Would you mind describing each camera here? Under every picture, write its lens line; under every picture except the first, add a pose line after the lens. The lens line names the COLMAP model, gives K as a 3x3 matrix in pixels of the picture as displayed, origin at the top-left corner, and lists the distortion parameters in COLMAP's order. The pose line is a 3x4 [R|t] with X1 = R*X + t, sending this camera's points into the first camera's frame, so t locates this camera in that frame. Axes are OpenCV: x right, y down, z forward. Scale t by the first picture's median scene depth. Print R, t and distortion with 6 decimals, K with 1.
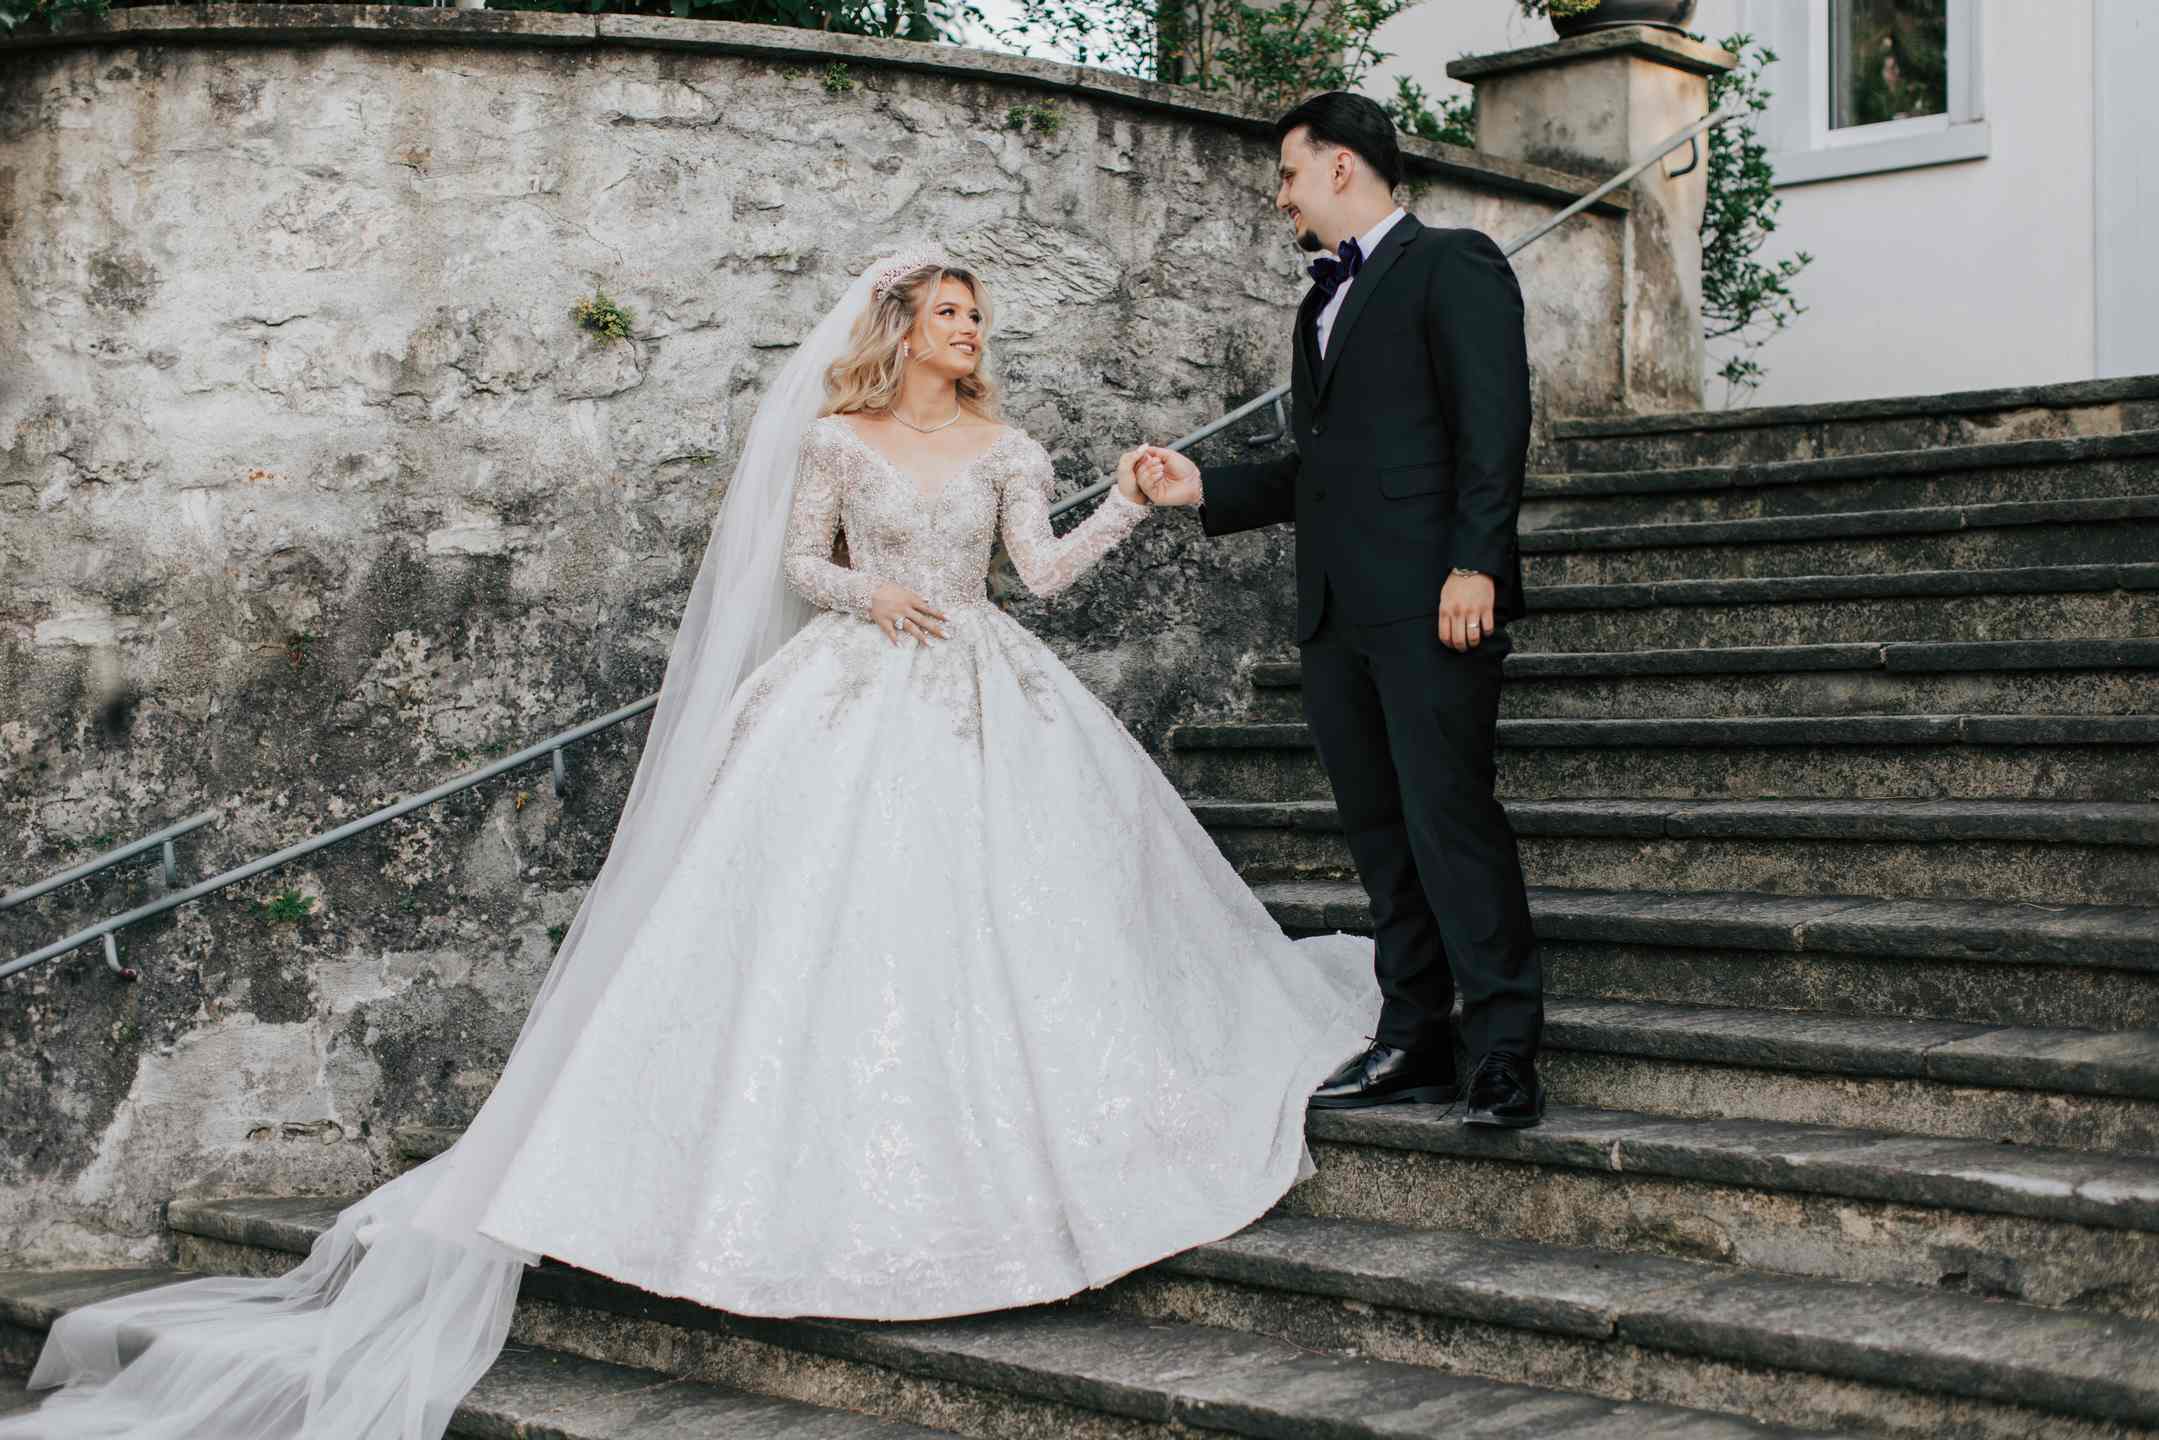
lens RADIAL K [[3076.9, 0, 1079.5], [0, 3076.9, 720.0], [0, 0, 1]] dist [0.024385, -0.047916]
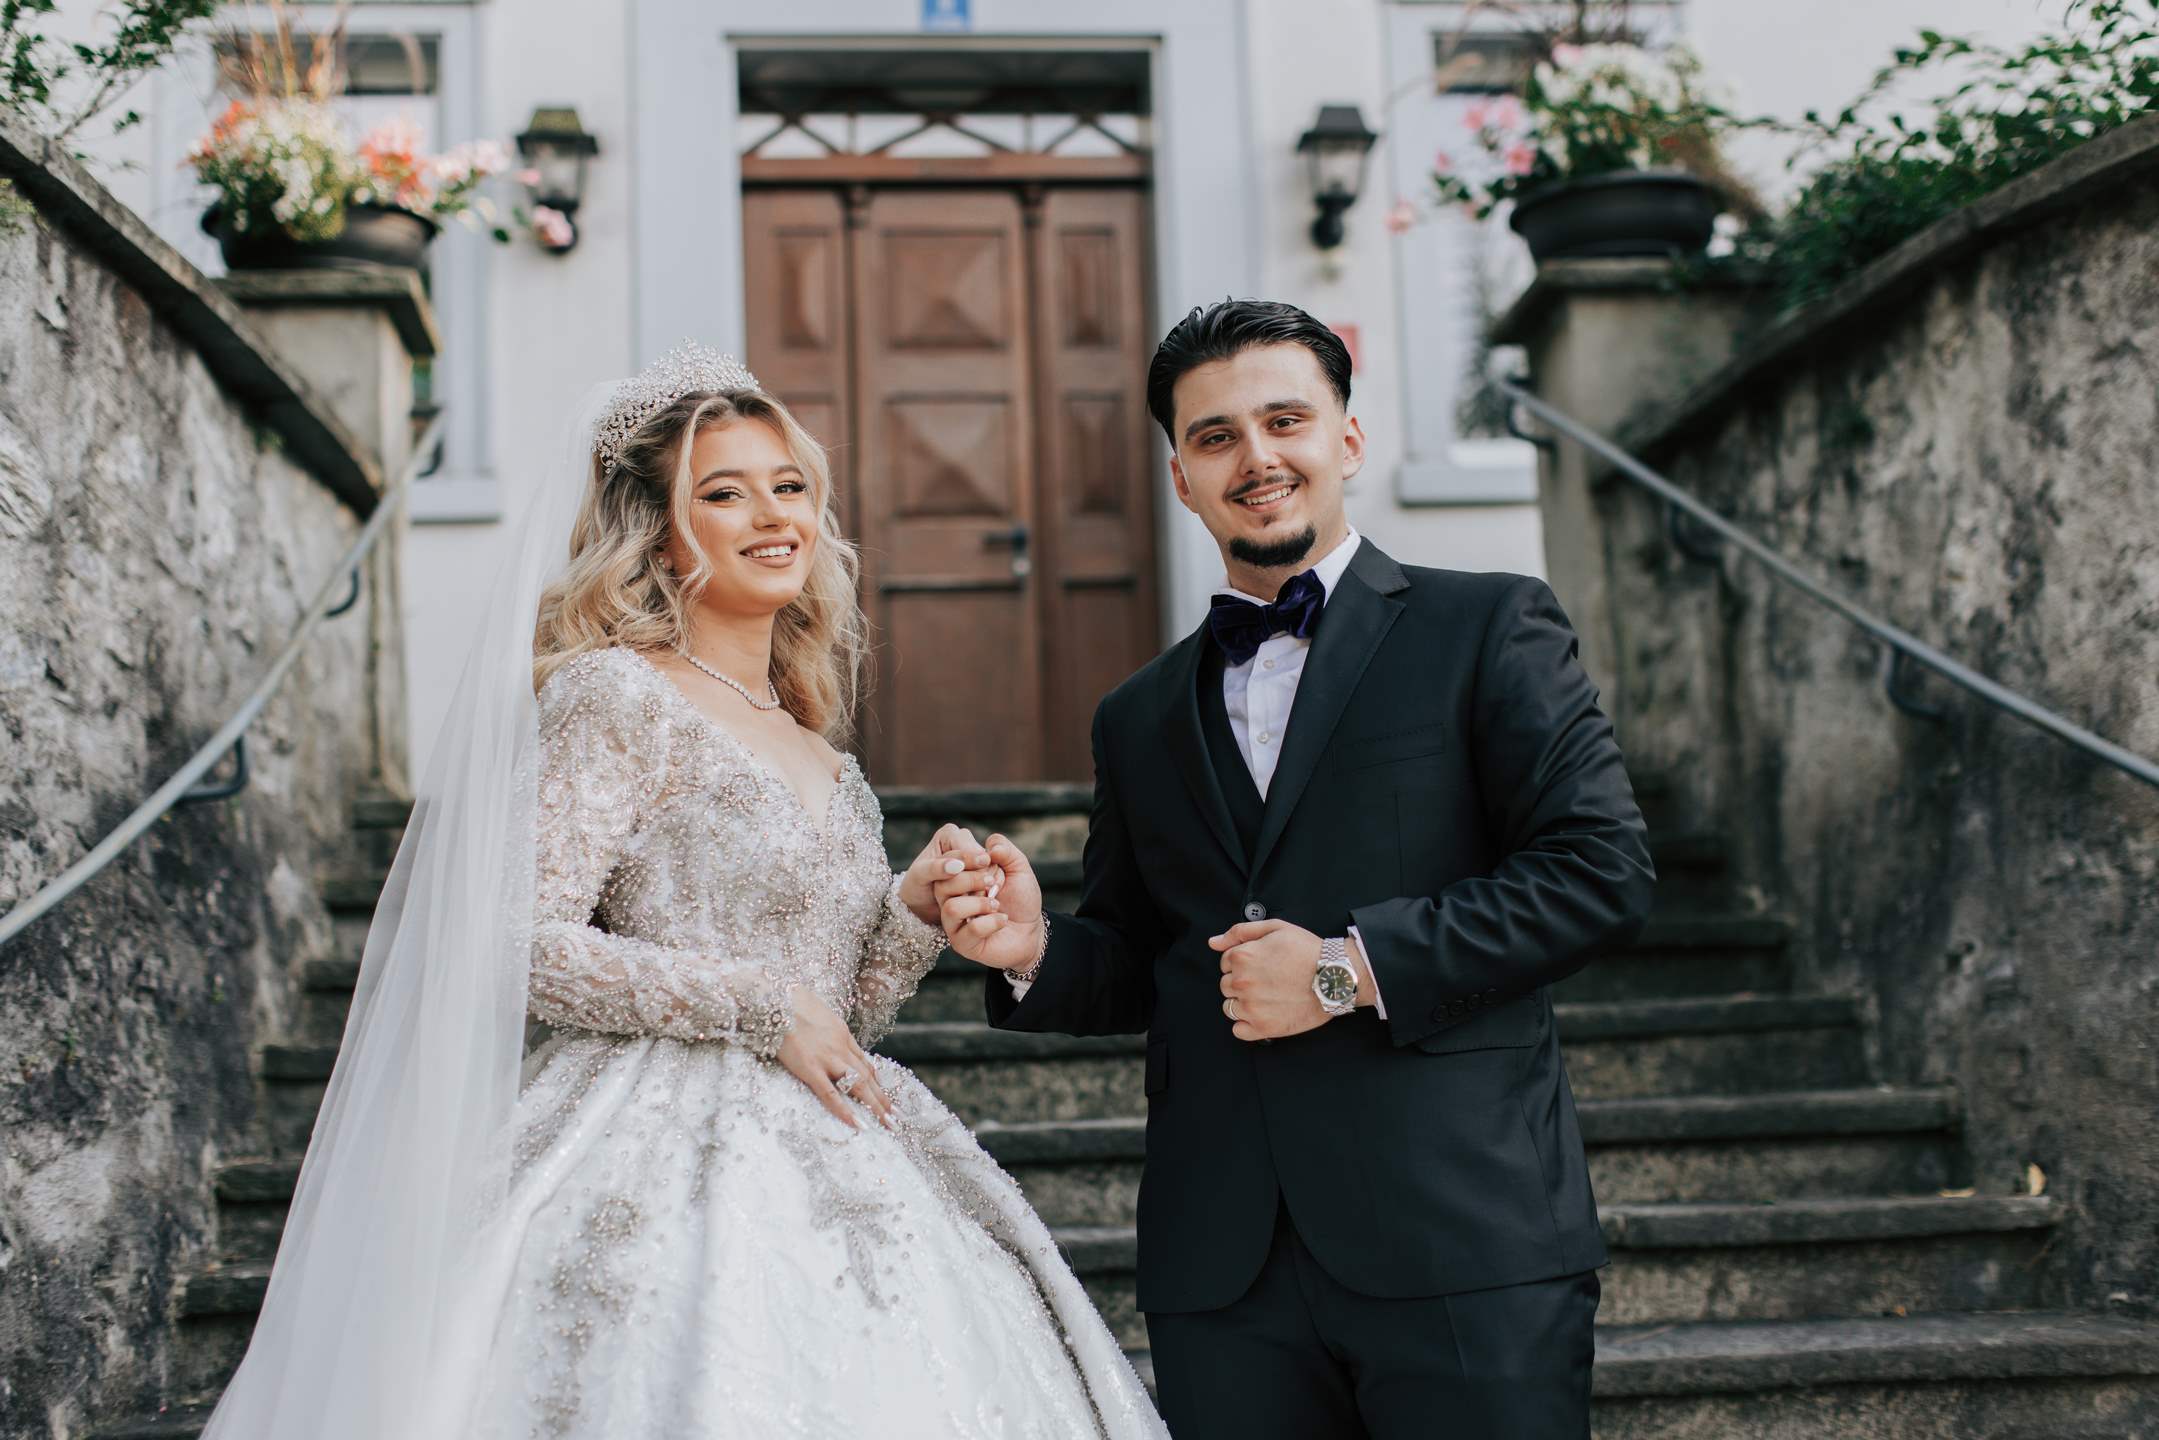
lens RADIAL K [[3076.9, 0, 1079.5], [0, 3076.9, 720.0], [0, 0, 1]] dist [0.024385, -0.047916]
pose [[0.674674, 0.079788, 0.733791, -0.289807], [0.029829, 0.990381, -0.135115, -0.018200], [-0.737513, 0.113047, 0.665804, 0.483336]]
